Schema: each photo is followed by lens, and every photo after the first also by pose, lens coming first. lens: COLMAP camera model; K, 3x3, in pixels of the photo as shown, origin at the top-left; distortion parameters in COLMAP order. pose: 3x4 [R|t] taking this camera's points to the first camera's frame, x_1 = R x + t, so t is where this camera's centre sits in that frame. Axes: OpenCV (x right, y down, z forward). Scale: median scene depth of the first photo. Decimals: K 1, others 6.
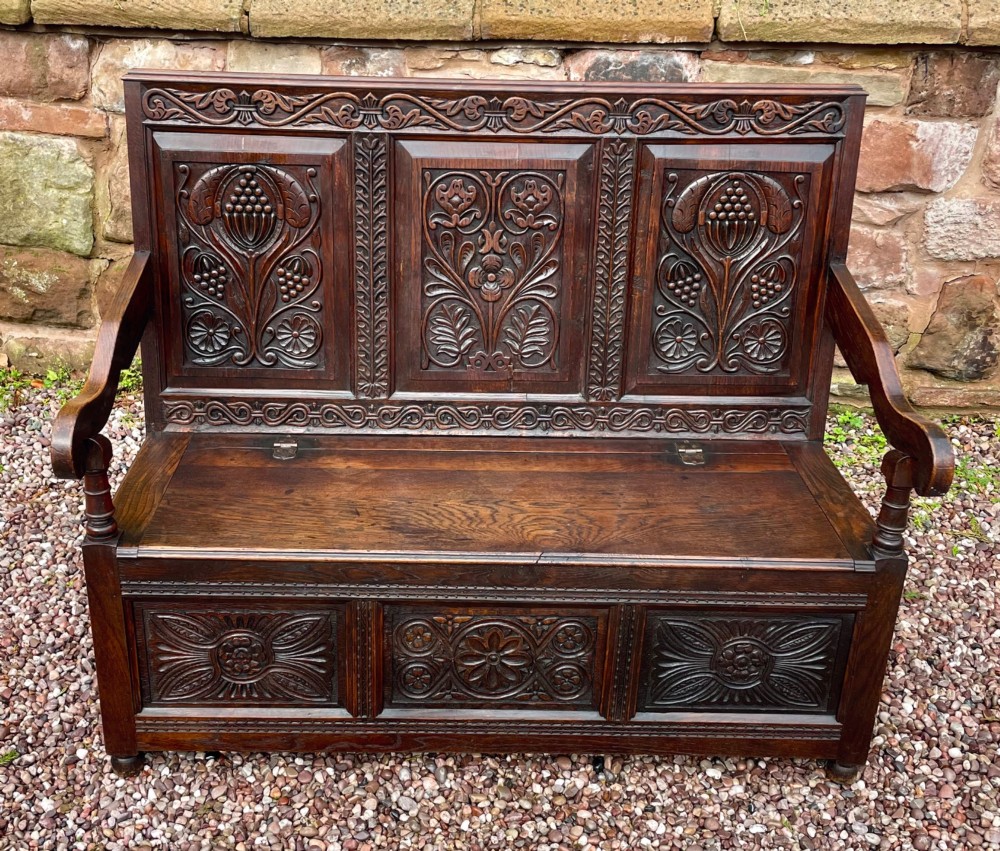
lens RADIAL K [[1147.9, 0, 464.4], [0, 1147.9, 425.1], [0, 0, 1]] dist [0.105518, -0.157810]
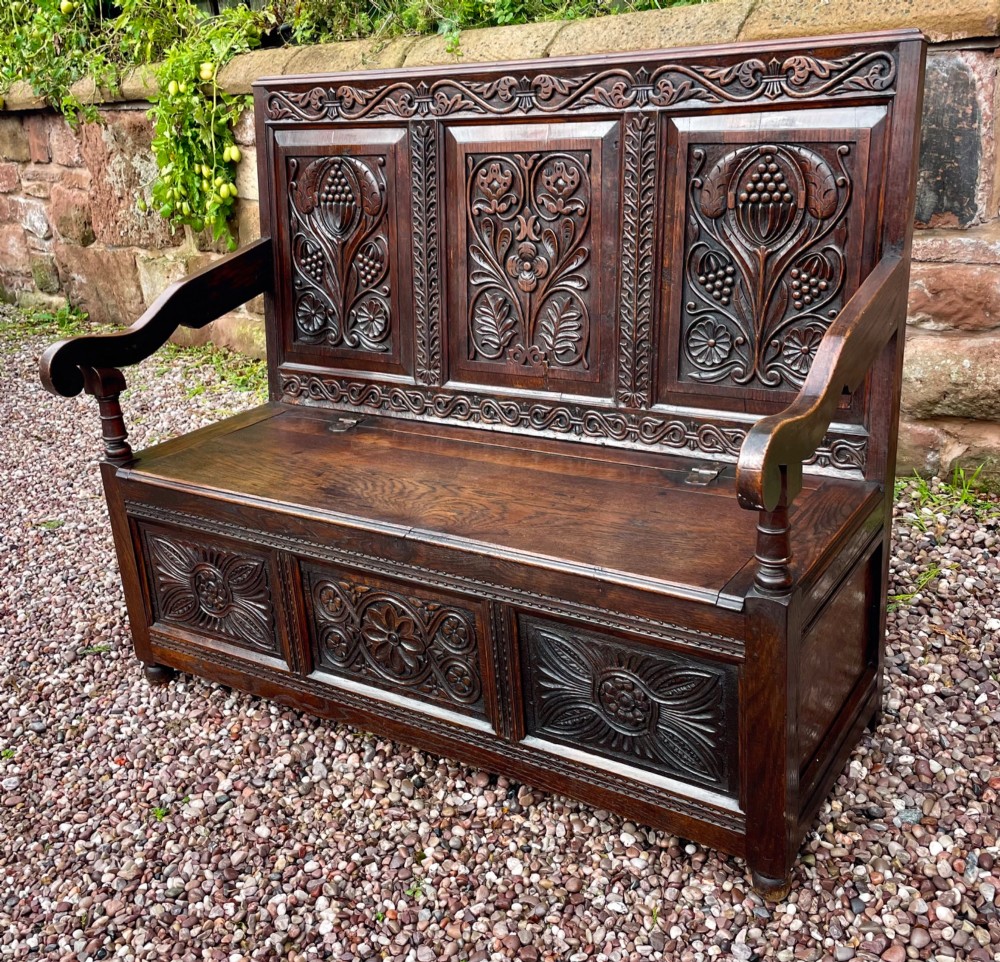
lens RADIAL K [[1116.9, 0, 513.2], [0, 1116.9, 450.6], [0, 0, 1]] dist [0.114509, -0.186196]
pose [[0.829977, 0.105678, -0.547696, 0.556430], [-0.148028, 0.988412, -0.033607, 0.058640], [0.537798, 0.108967, 0.836002, 0.231291]]
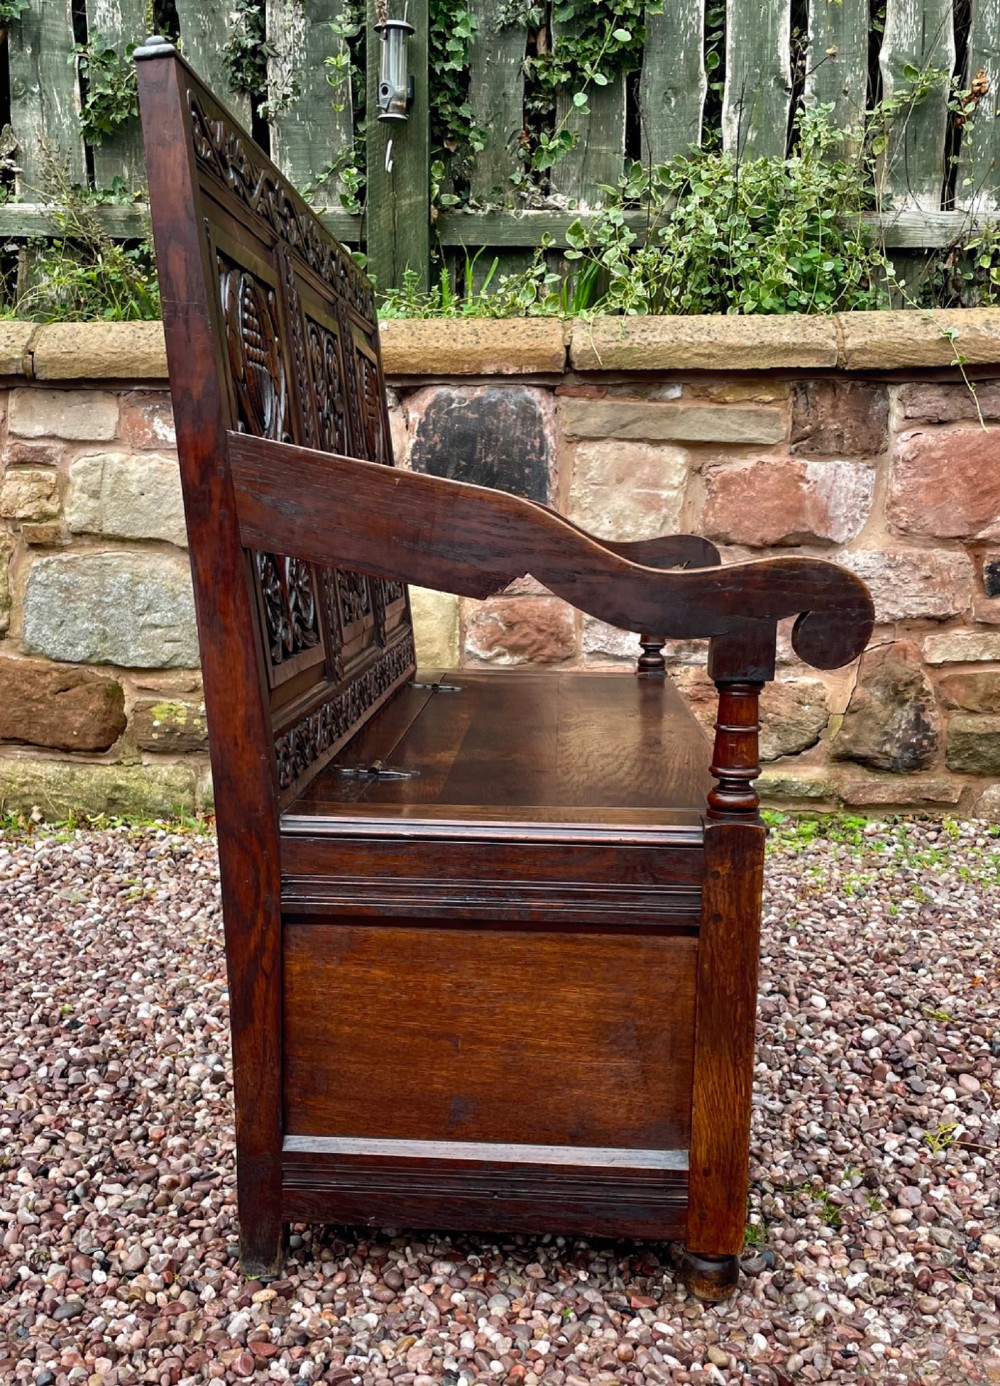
lens RADIAL K [[1461.2, 0, 461.6], [0, 1461.2, 792.8], [0, 0, 1]] dist [0.087249, -0.104352]
pose [[0.997984, -0.021618, 0.059674, 0.084608], [0.036783, 0.963215, -0.266204, 0.377590], [-0.051723, 0.267863, 0.962068, 0.021184]]
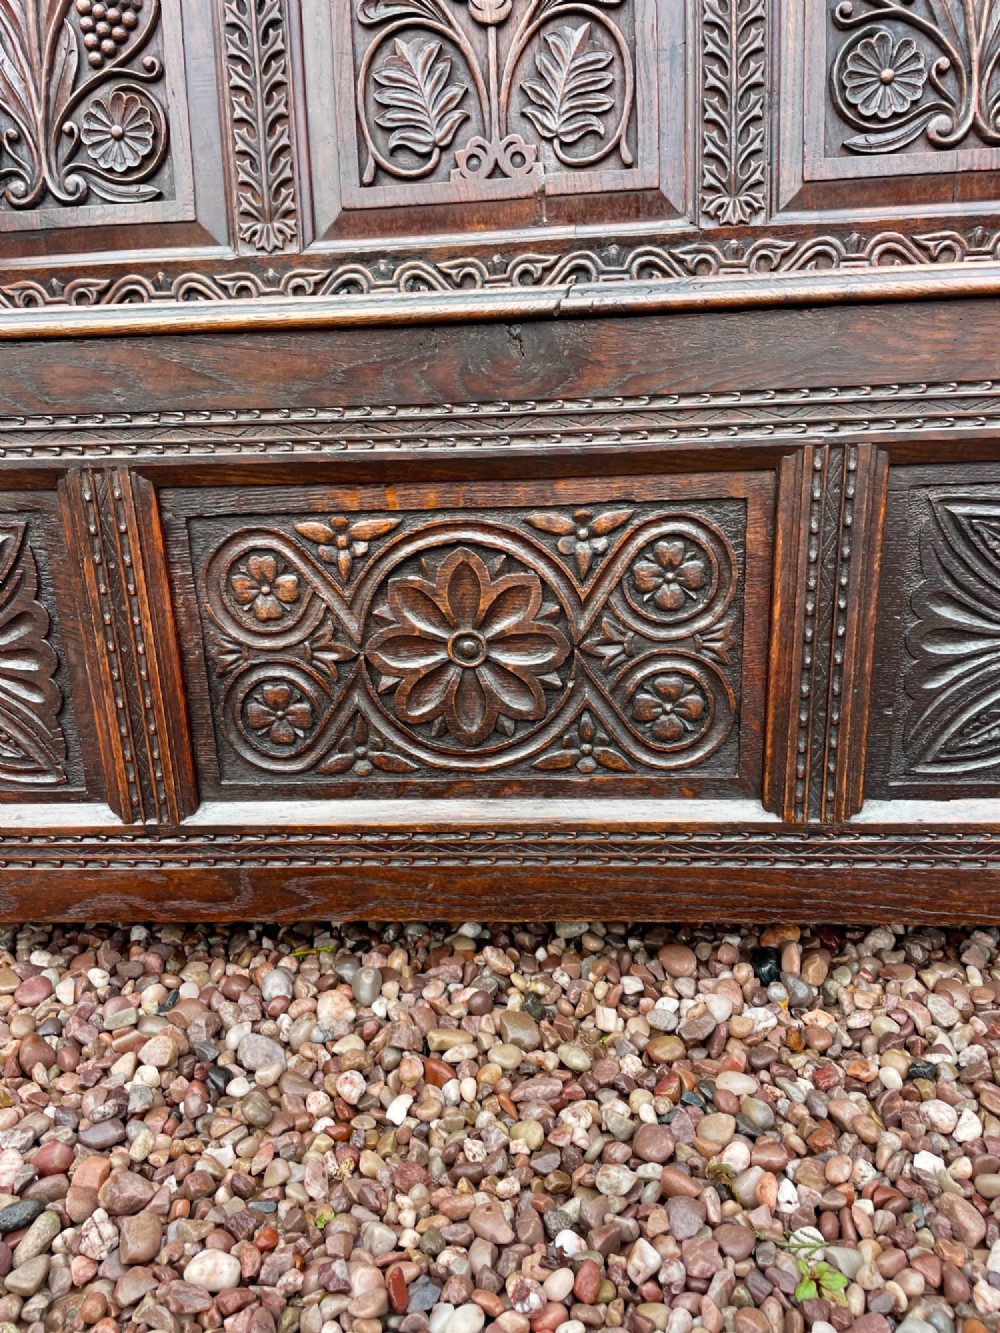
lens RADIAL K [[1007.6, 0, 494.4], [0, 1007.6, 671.3], [0, 0, 1]] dist [0.079353, -0.103865]
pose [[0.993227, -0.037705, -0.109900, 0.064172], [0.022304, 0.990163, -0.138128, 0.235117], [0.114027, 0.134741, 0.984298, 0.621747]]
